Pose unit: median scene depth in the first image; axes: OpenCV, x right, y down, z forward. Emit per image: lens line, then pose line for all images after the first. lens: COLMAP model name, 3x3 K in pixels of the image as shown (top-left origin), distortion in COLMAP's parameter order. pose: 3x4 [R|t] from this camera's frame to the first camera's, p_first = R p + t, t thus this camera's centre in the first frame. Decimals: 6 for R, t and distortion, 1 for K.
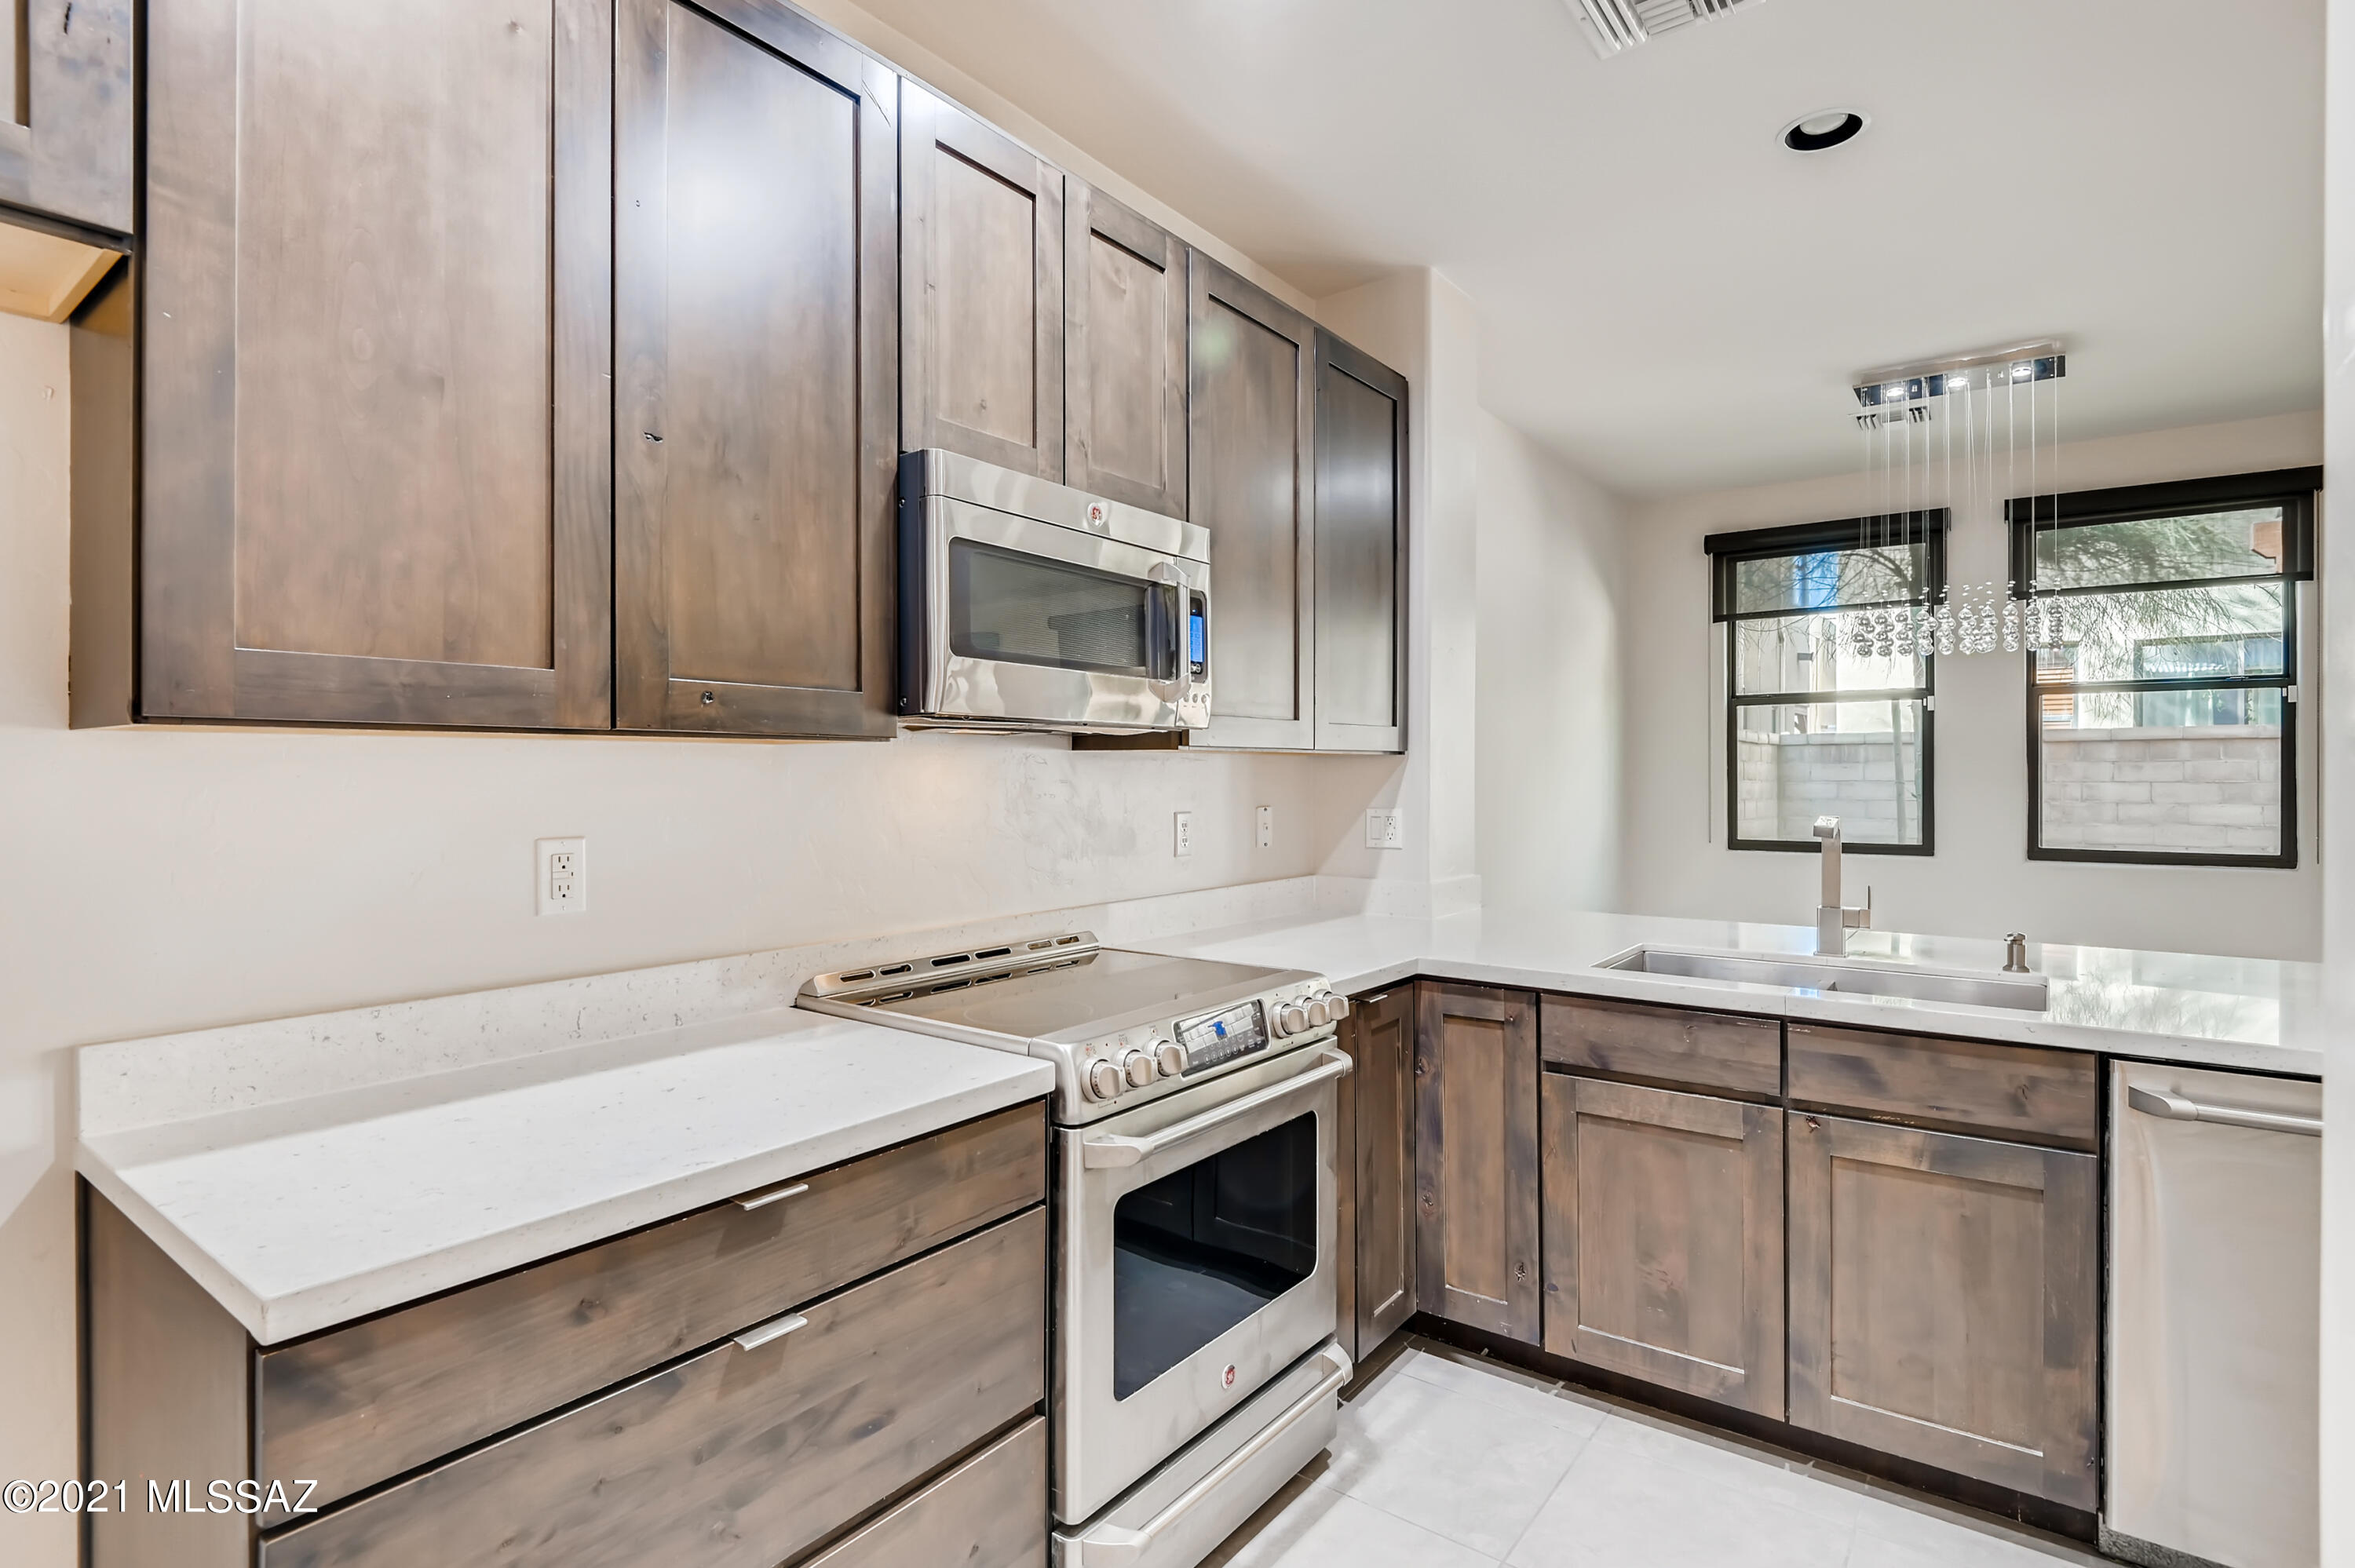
lens RADIAL K [[1152.9, 0, 1172.1], [0, 1152.9, 777.2], [0, 0, 1]] dist [0.006499, -0.000097]
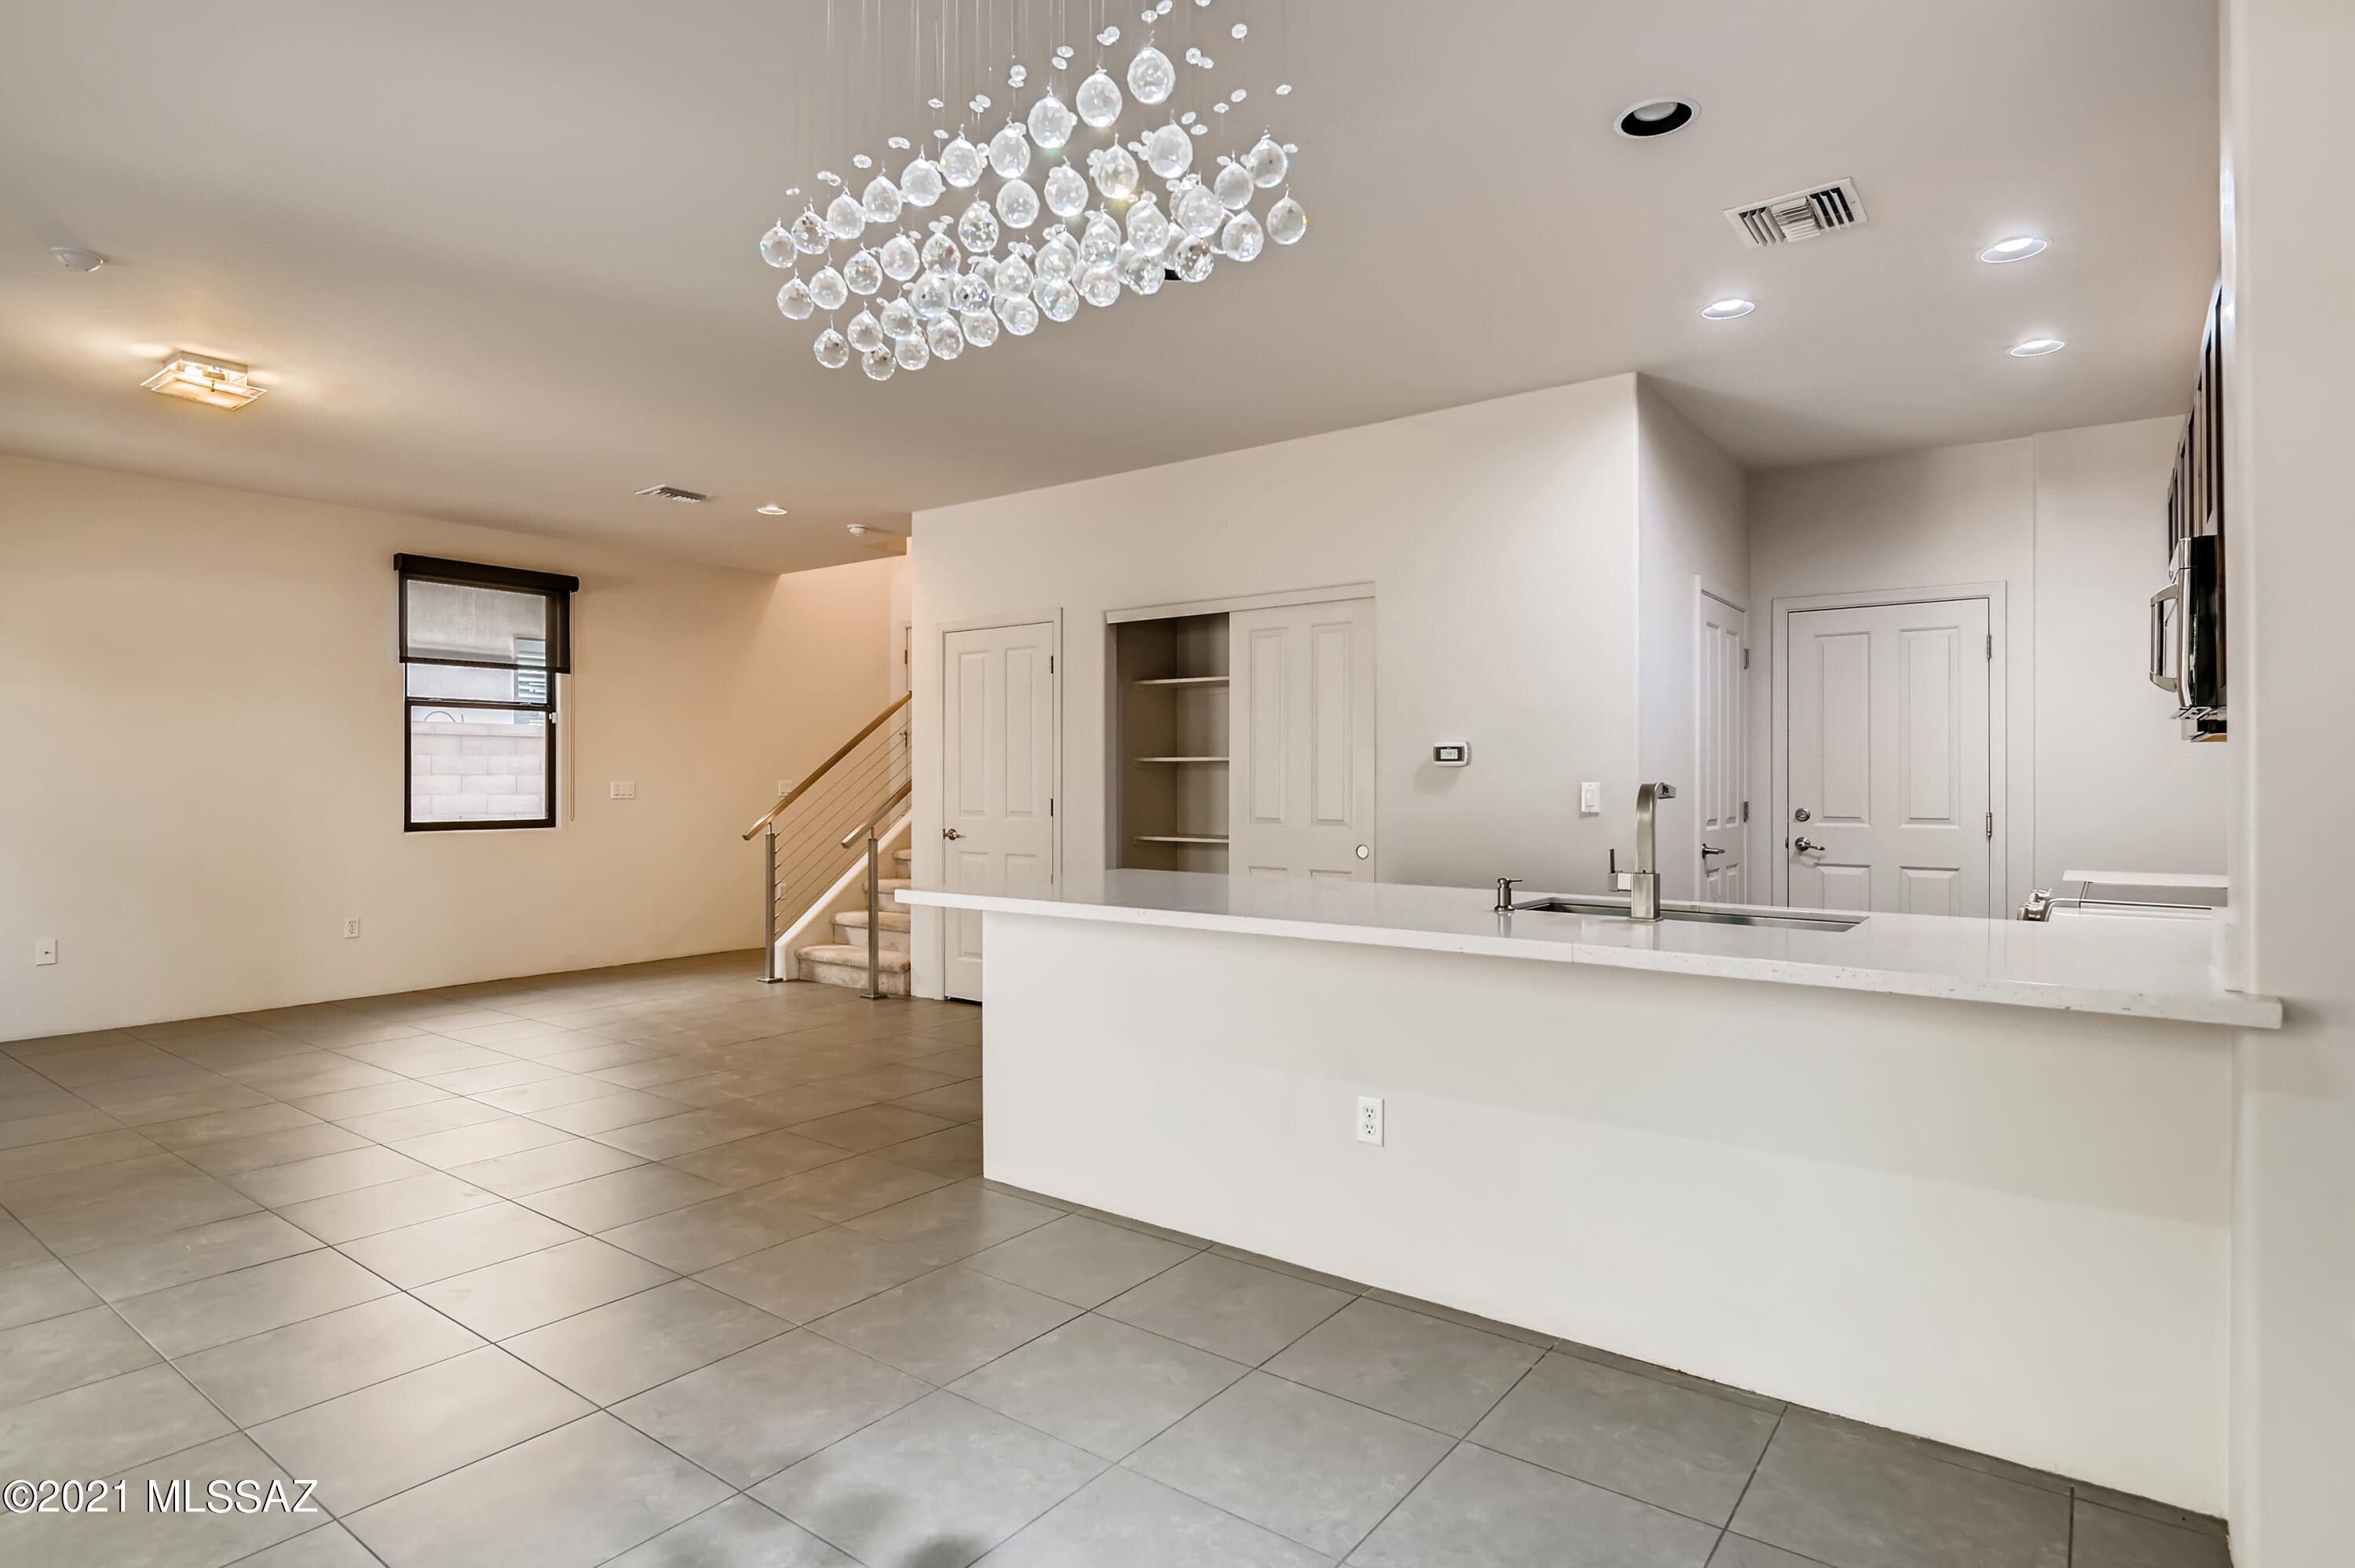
lens RADIAL K [[1234.8, 0, 1165.1], [0, 1234.8, 777.0], [0, 0, 1]] dist [0.006299, 0.000350]
pose [[-0.999942, 0.008851, 0.006206, 0.015741], [0.008829, 0.999955, -0.003505, 0.032846], [-0.006236, -0.003450, -0.999975, 2.850231]]
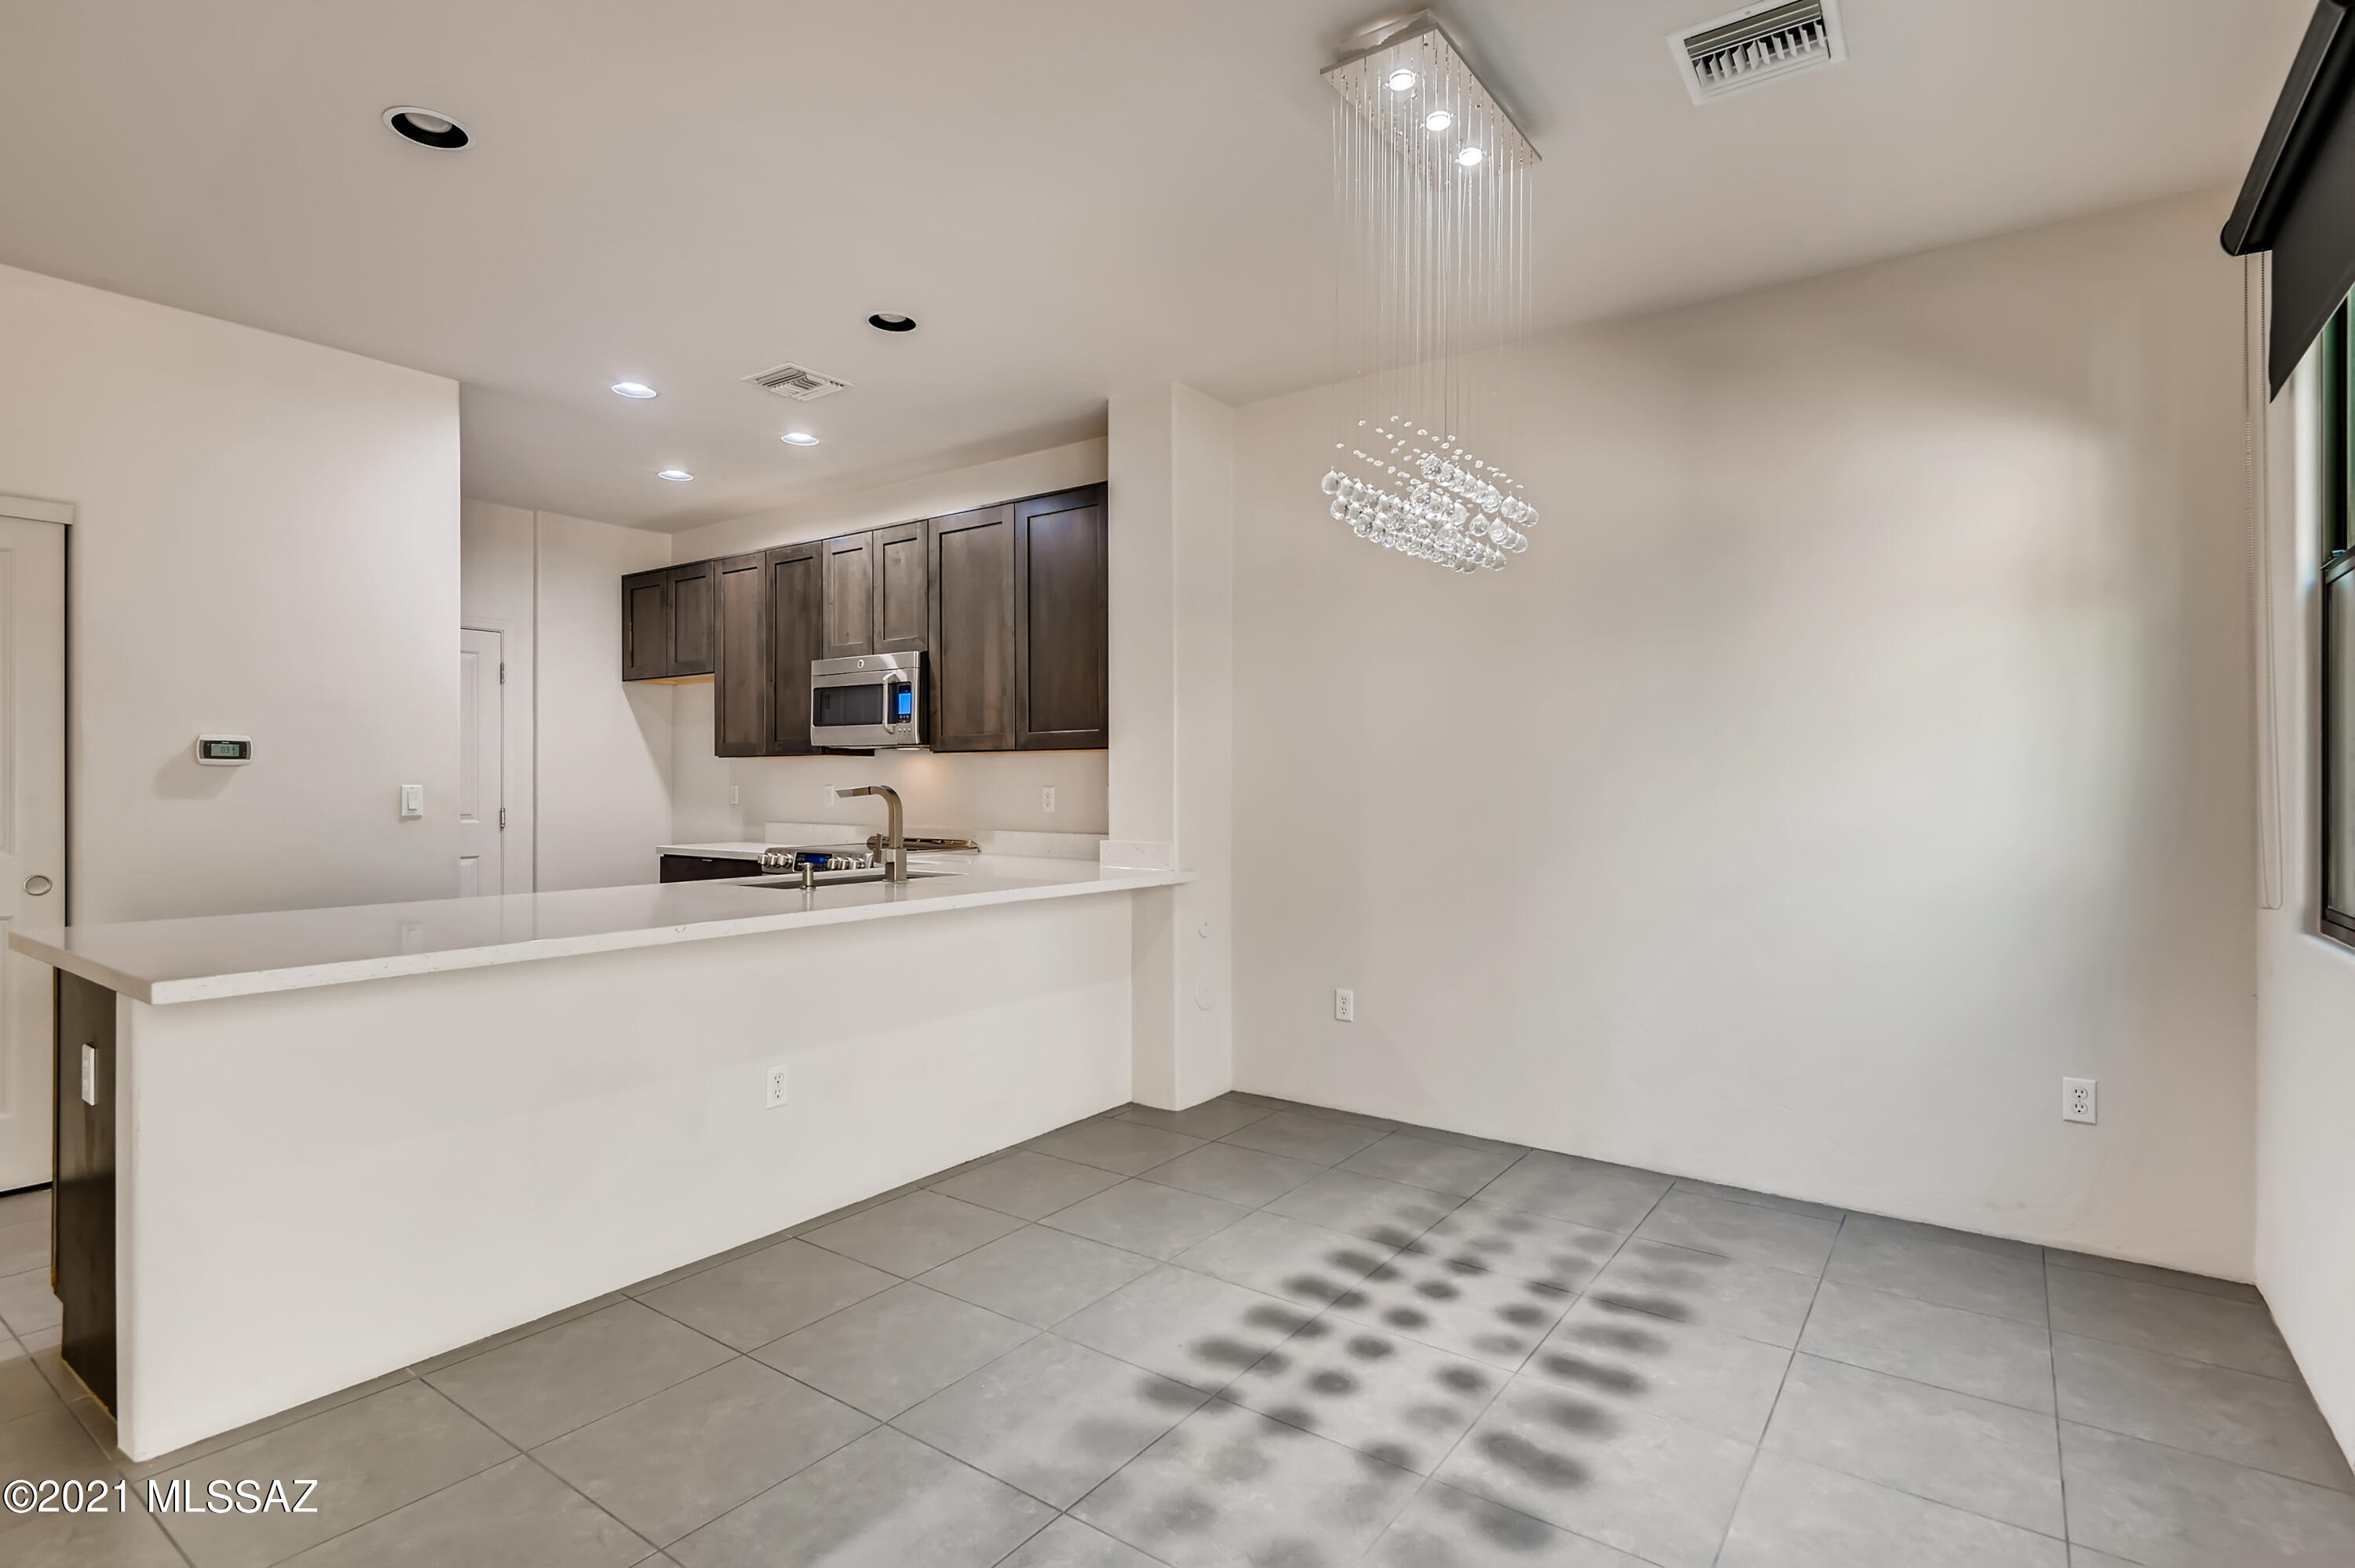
lens RADIAL K [[1152.9, 0, 1163.7], [0, 1152.9, 786.5], [0, 0, 1]] dist [0.006499, -0.000097]
pose [[0.020398, 0.010747, -0.999734, 2.062129], [-0.002257, 0.999940, 0.010703, 0.012664], [0.999789, 0.002038, 0.020422, 1.322571]]
